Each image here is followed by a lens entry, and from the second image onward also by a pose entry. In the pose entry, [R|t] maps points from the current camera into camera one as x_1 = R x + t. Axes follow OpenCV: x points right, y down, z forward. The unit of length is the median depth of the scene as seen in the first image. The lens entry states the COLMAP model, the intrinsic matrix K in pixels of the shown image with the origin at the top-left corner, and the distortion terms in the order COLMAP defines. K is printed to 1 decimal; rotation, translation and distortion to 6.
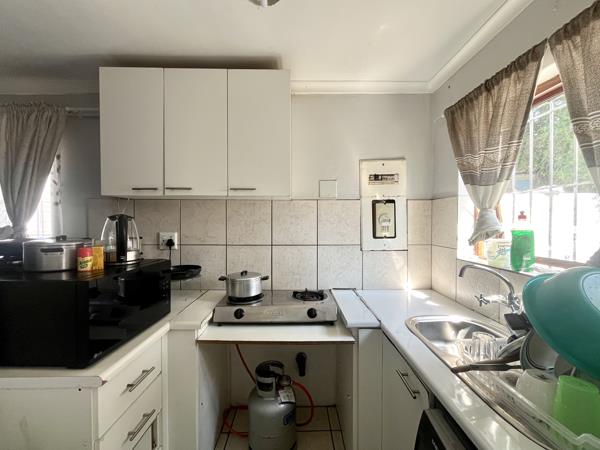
lens RADIAL K [[253.3, 0, 300.0], [0, 253.3, 225.0], [0, 0, 1]] dist [0.000022, 0.000063]
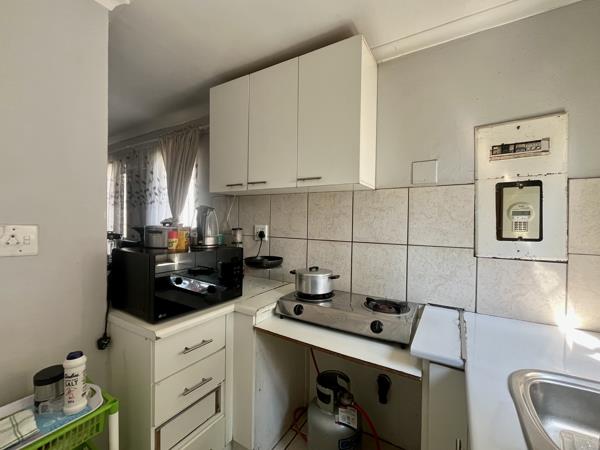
lens RADIAL K [[262.7, 0, 300.0], [0, 262.7, 225.0], [0, 0, 1]] dist [0.000113, -0.000008]
pose [[0.844027, 0.018857, -0.535969, 0.248528], [-0.022024, 0.999757, 0.000492, 0.027330], [0.535849, 0.011389, 0.844237, 0.145201]]
